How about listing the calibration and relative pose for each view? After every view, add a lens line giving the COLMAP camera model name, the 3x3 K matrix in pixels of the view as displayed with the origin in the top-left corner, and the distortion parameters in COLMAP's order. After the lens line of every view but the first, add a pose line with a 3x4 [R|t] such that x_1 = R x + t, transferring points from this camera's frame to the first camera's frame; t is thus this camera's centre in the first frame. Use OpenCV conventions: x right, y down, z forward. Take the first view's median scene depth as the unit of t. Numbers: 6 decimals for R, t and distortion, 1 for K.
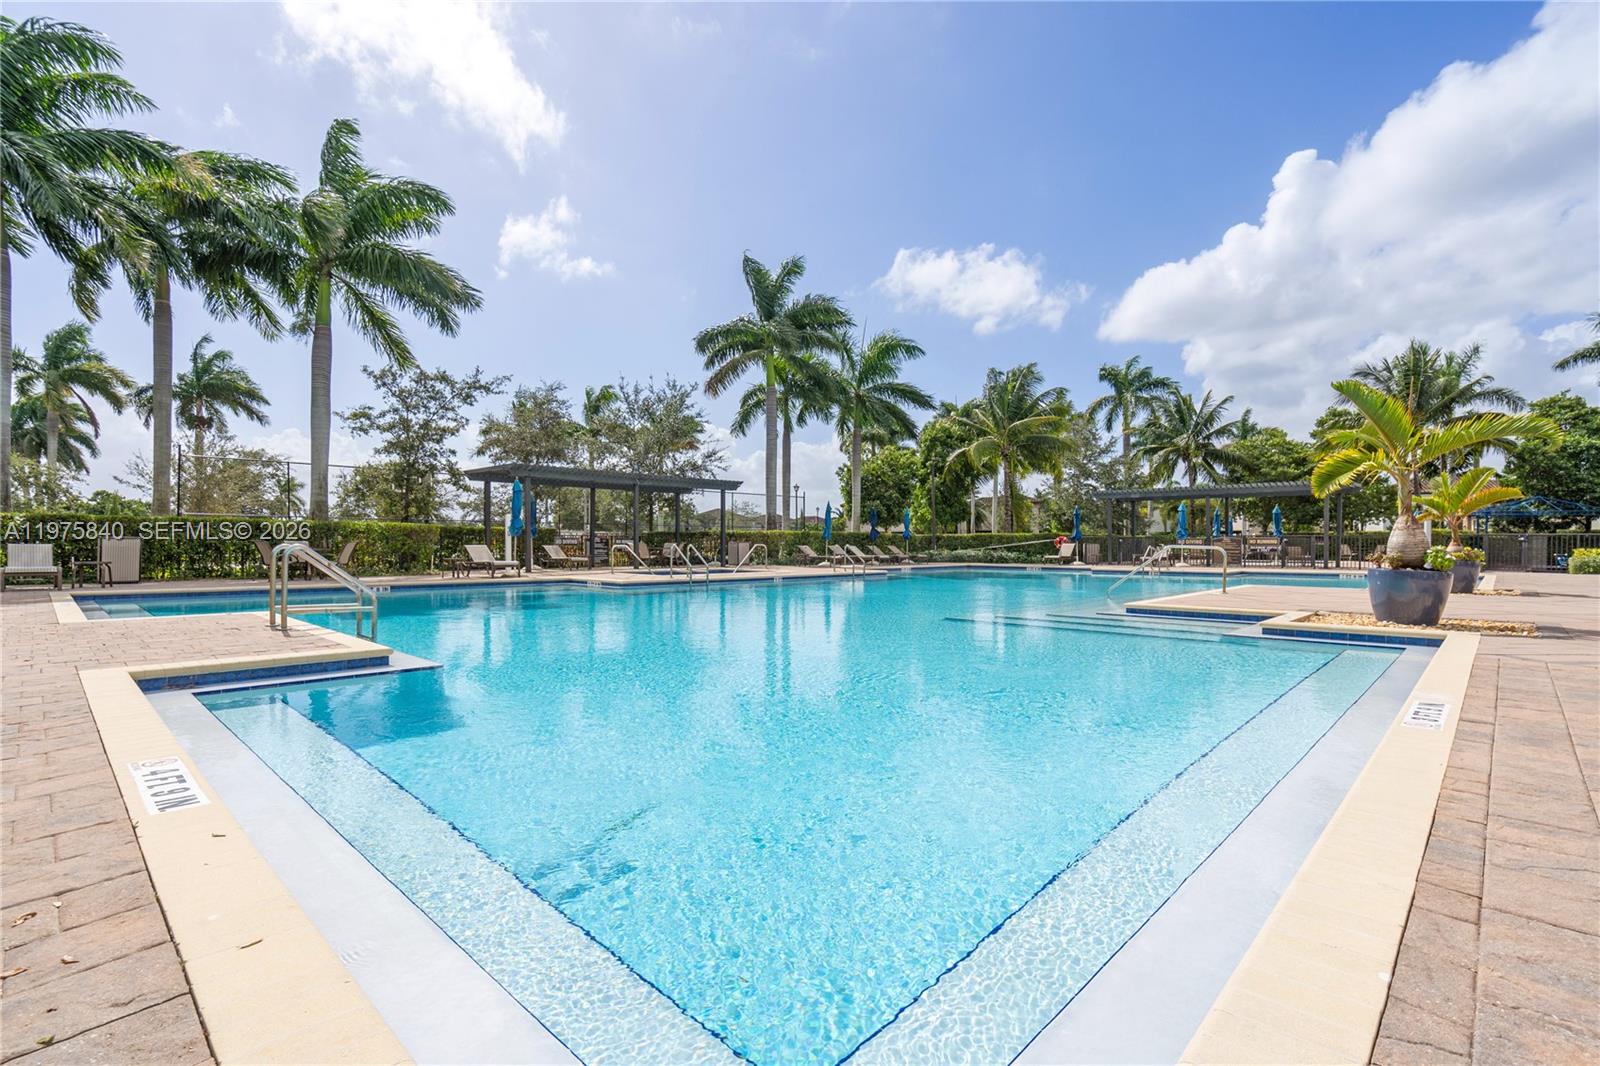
lens RADIAL K [[738.9, 0, 806.2], [0, 738.9, 538.1], [0, 0, 1]] dist [-0.003589, -0.002798]
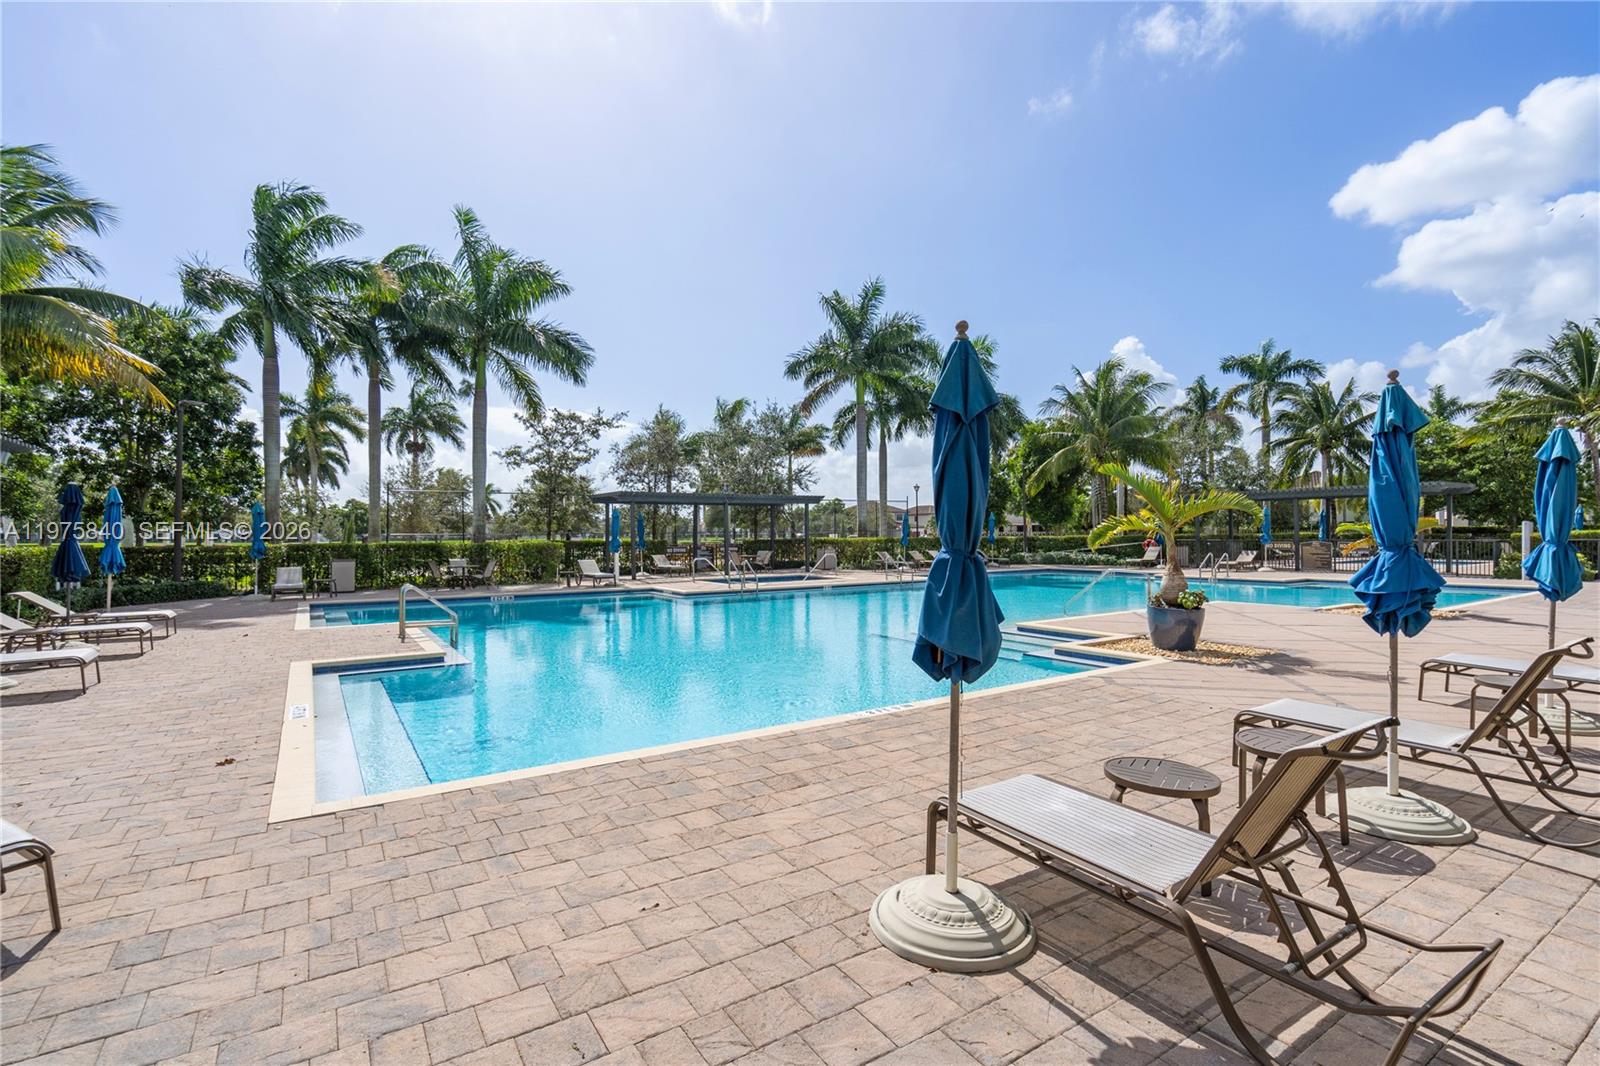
lens RADIAL K [[738.9, 0, 793.6], [0, 738.9, 533.7], [0, 0, 1]] dist [-0.003589, -0.002798]
pose [[0.973971, -0.011953, -0.226355, 0.117296], [0.013183, 0.999905, 0.003925, -0.023359], [0.226287, -0.006806, 0.974037, -0.093578]]
